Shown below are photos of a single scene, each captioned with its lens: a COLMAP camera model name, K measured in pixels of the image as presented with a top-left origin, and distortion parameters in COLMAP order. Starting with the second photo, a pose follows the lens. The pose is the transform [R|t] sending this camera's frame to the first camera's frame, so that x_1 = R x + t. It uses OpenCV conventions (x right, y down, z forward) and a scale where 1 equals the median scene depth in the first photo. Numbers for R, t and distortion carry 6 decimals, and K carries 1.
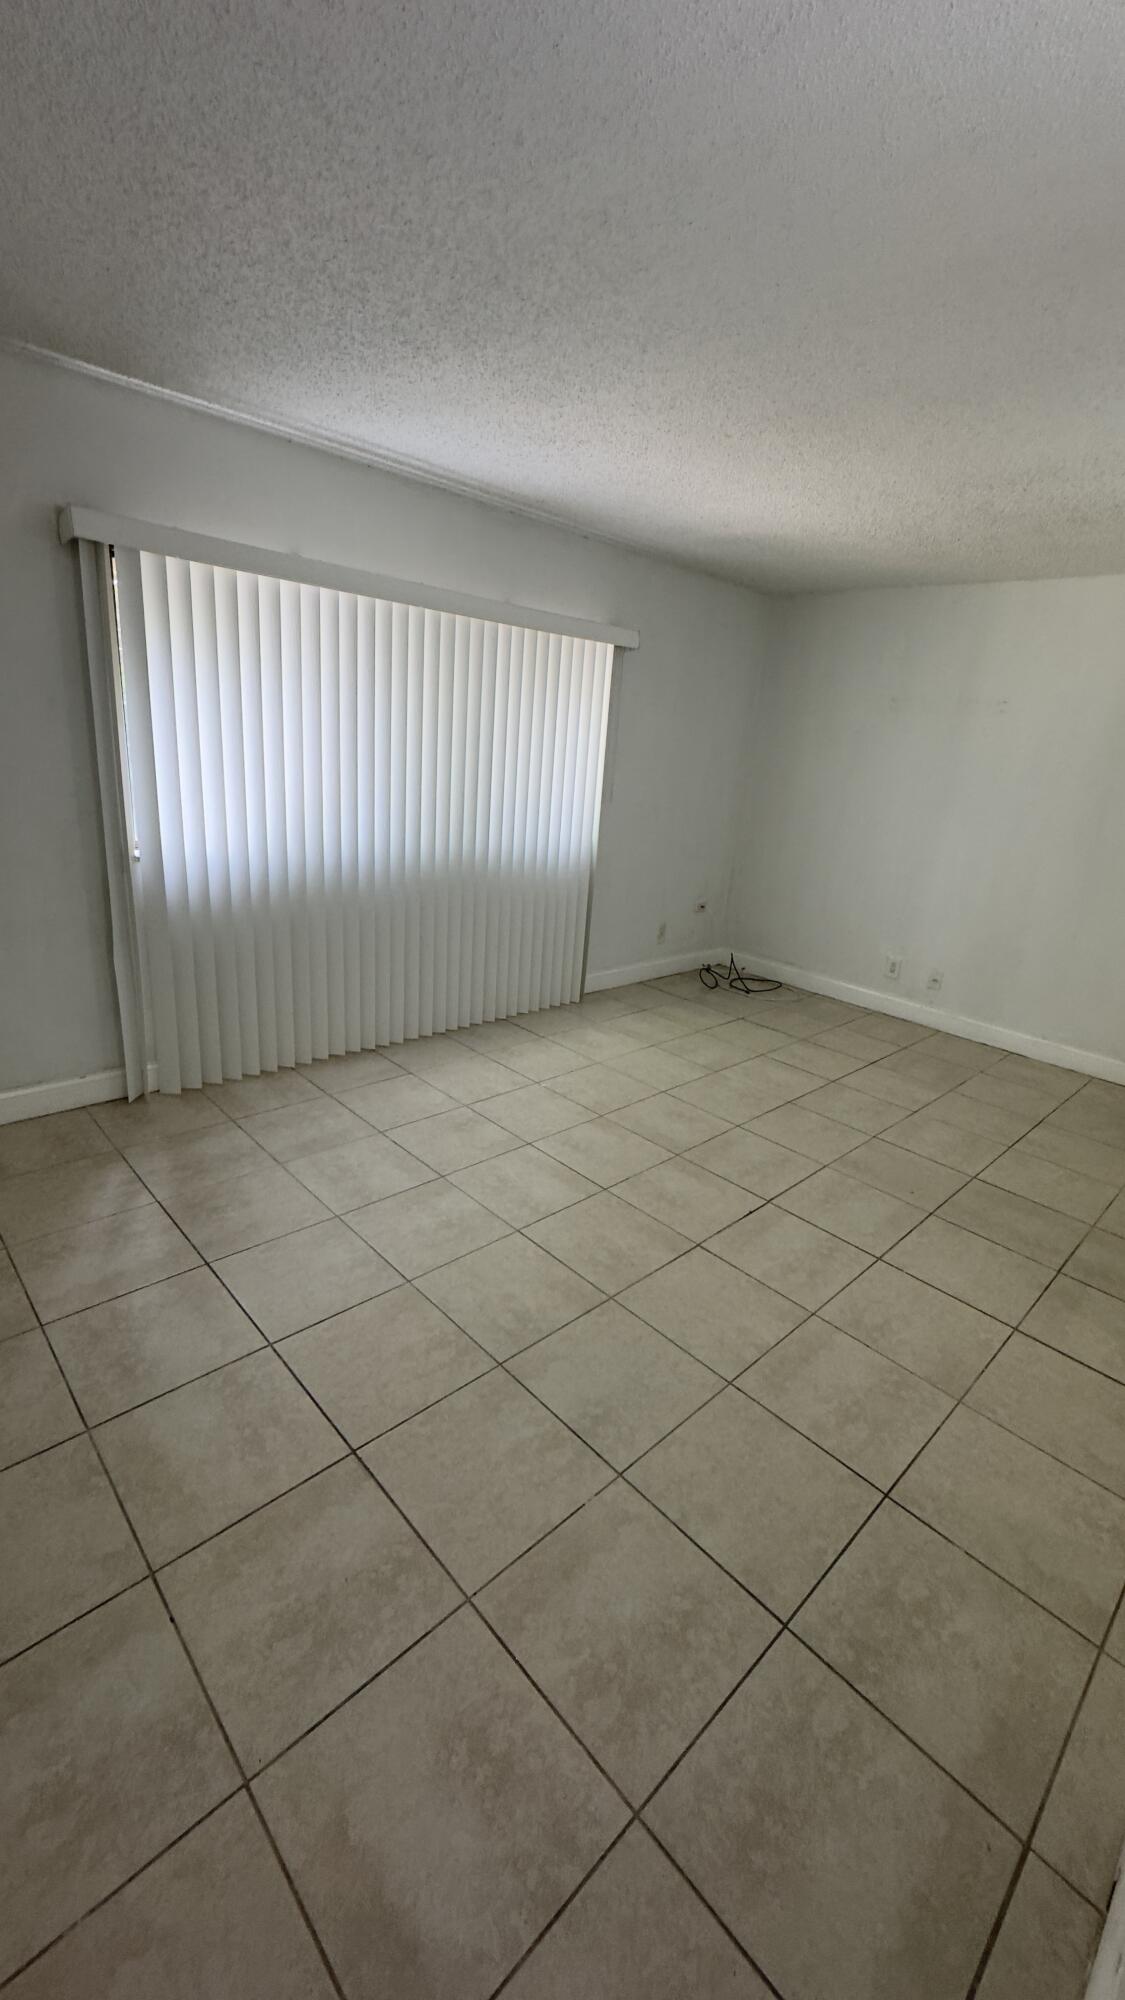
lens RADIAL K [[801.3, 0, 562.5], [0, 801.3, 1000.0], [0, 0, 1]] dist [-0.006029, 0.000668]
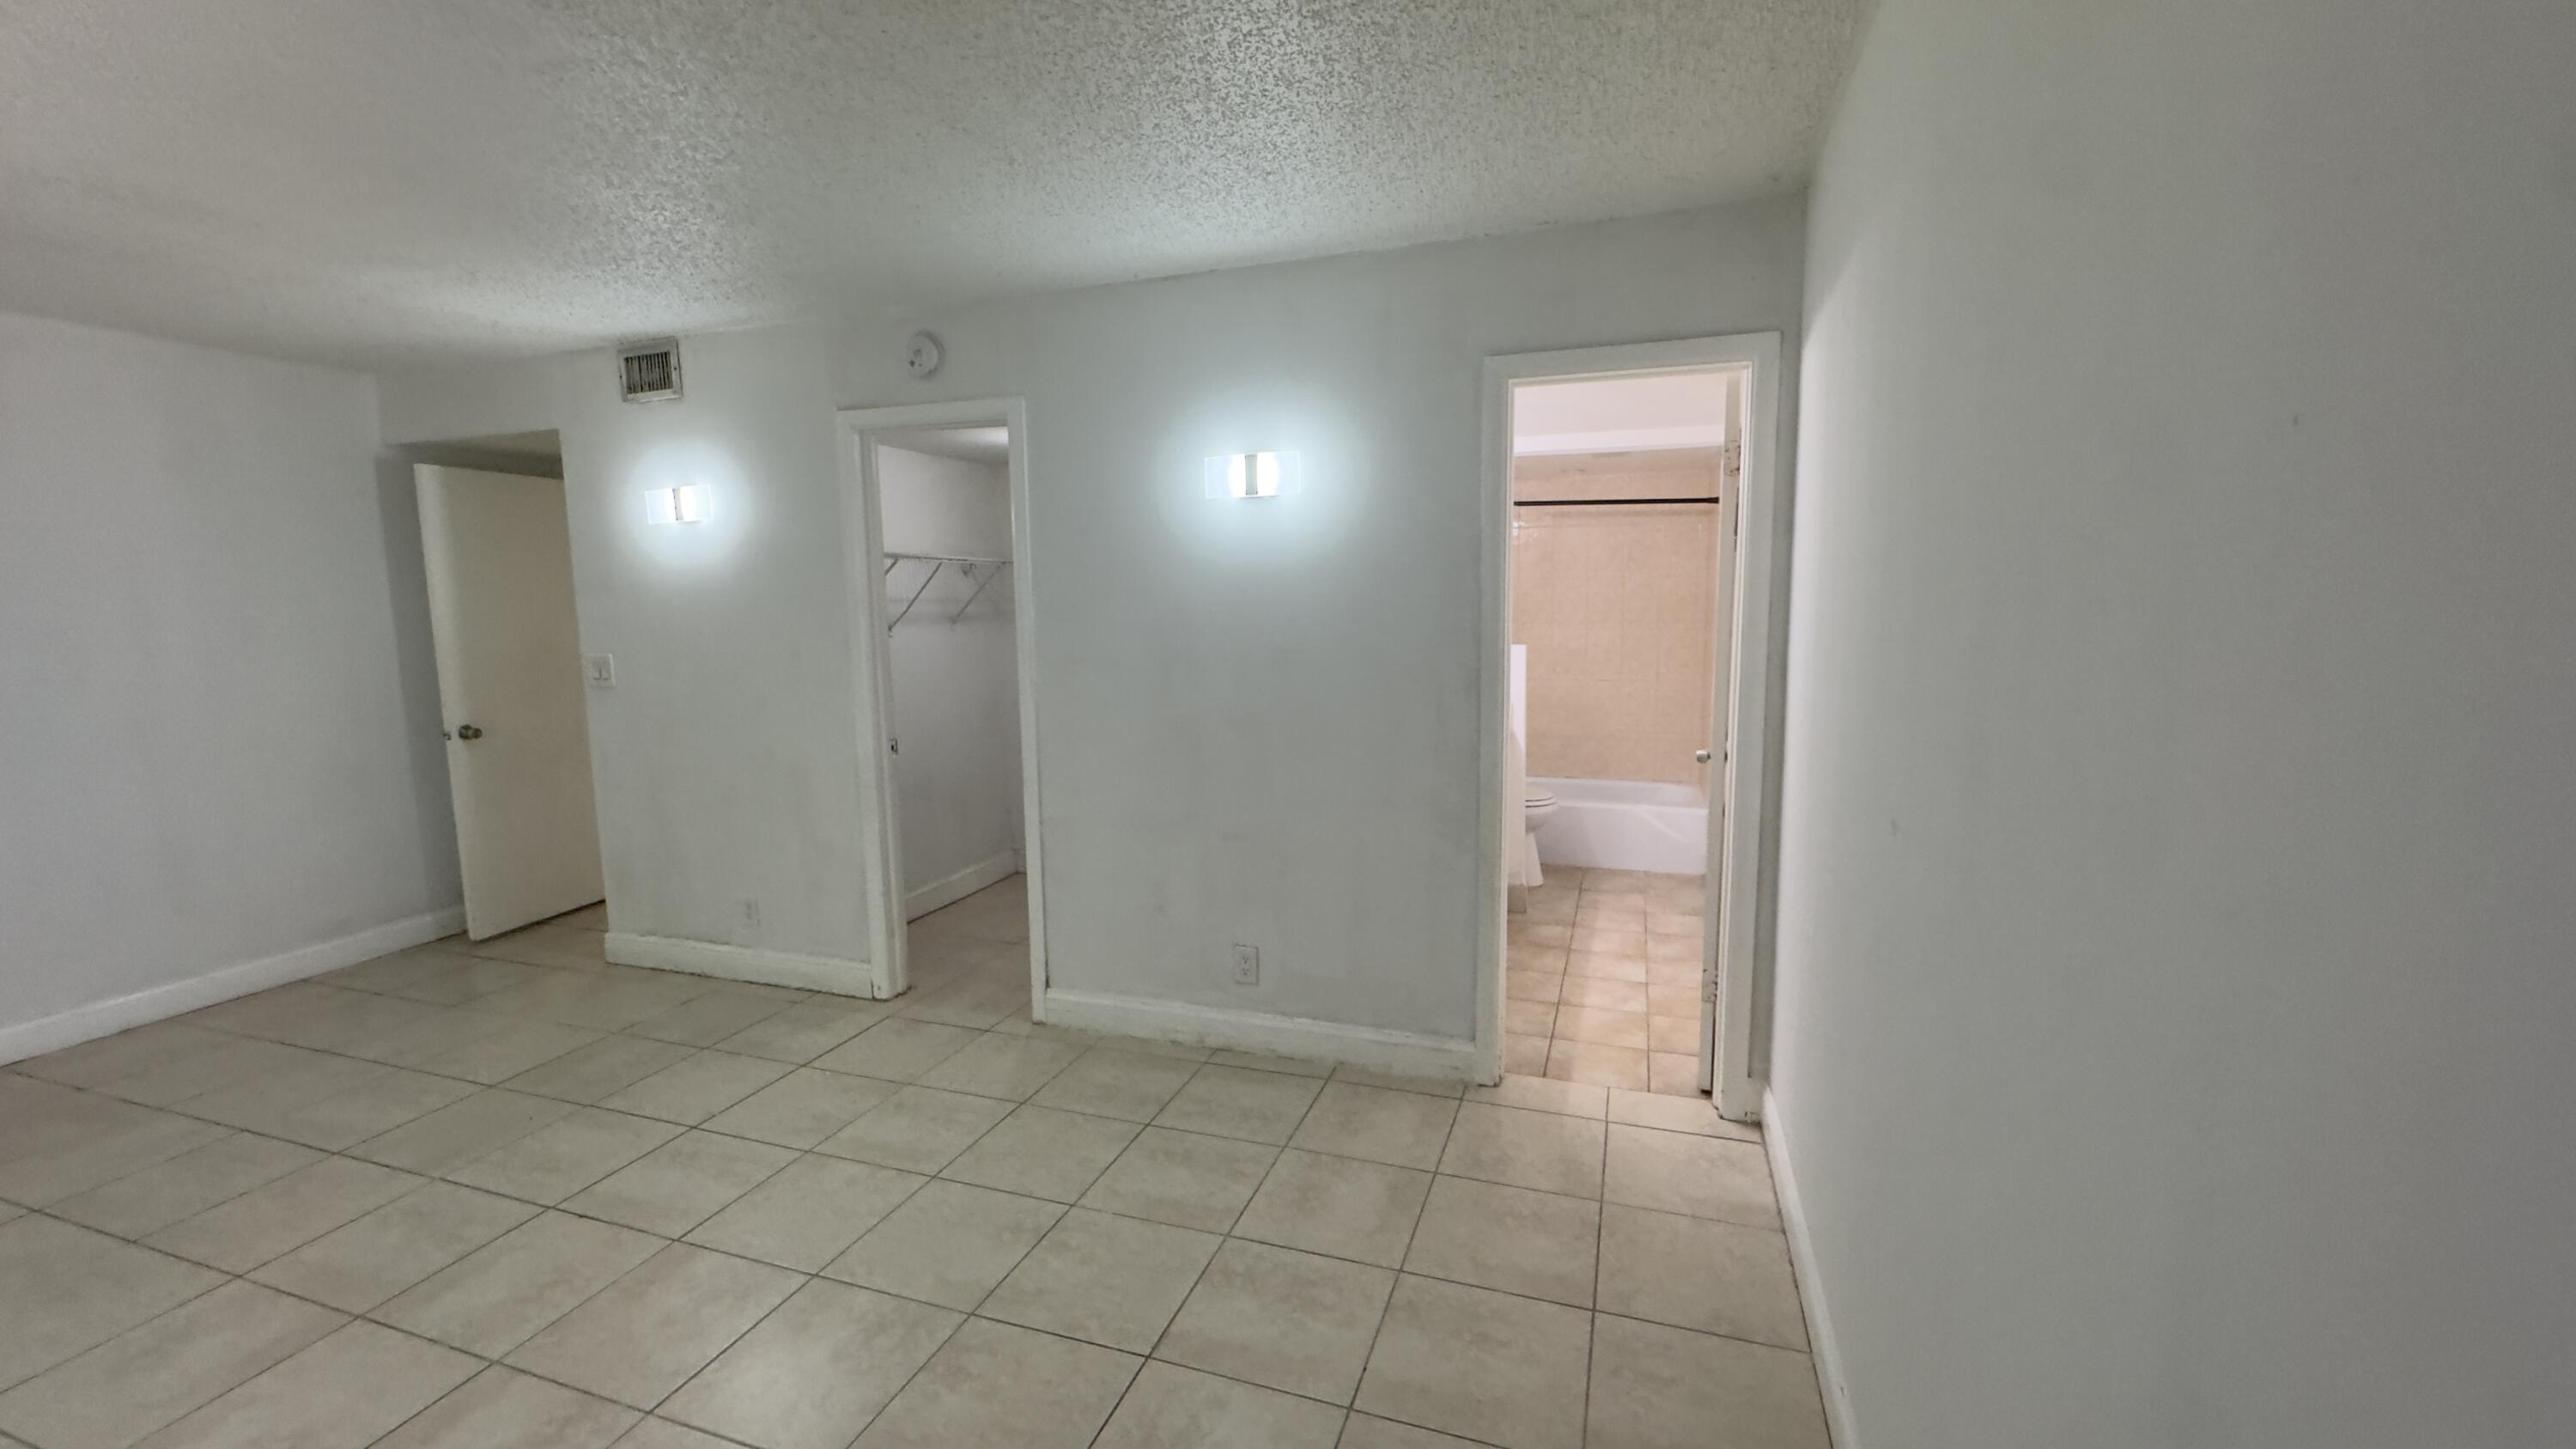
lens RADIAL K [[1032.2, 0, 1288.0], [0, 1032.2, 724.5], [0, 0, 1]] dist [-0.006029, 0.000668]
pose [[-0.465272, -0.177220, 0.867246, -1.119422], [0.252631, 0.912416, 0.321985, -0.390276], [-0.848351, 0.368904, -0.379750, 0.957889]]
